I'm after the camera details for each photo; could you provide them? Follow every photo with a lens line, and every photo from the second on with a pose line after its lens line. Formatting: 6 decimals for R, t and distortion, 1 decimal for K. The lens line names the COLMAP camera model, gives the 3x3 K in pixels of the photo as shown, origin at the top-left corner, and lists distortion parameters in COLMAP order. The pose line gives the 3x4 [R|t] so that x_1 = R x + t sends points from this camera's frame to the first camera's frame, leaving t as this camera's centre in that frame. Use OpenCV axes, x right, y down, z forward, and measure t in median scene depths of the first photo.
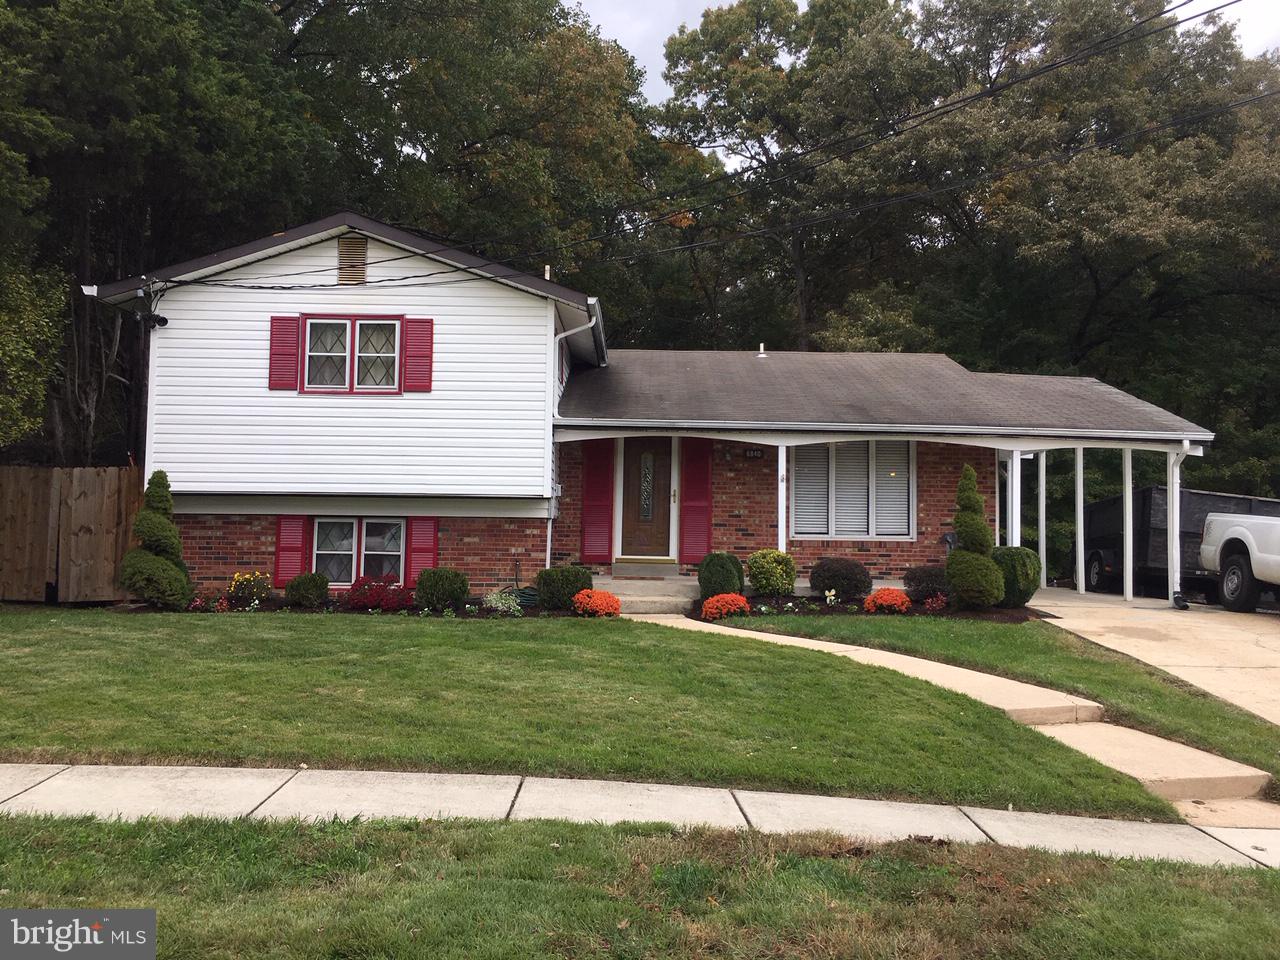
lens RADIAL K [[1089.4, 0, 630.7], [0, 1089.4, 487.3], [0, 0, 1]] dist [0.066830, -0.059693]
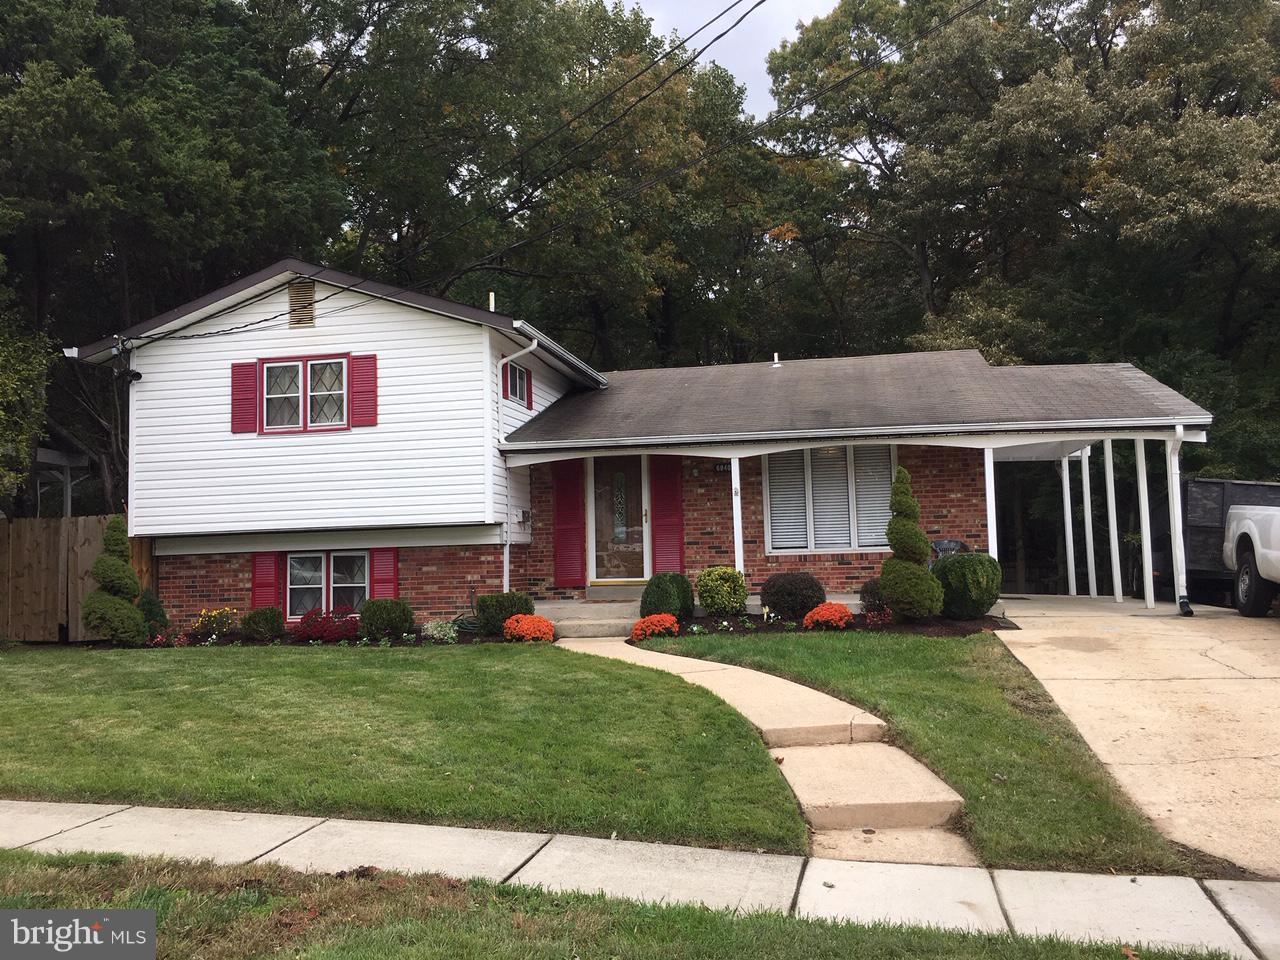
lens RADIAL K [[1089.4, 0, 620.4], [0, 1089.4, 490.3], [0, 0, 1]] dist [0.066830, -0.059693]
pose [[0.980821, -0.052984, -0.187570, 0.221666], [0.049048, 0.998469, -0.025568, 0.010135], [0.188637, 0.015877, 0.981918, 0.038465]]
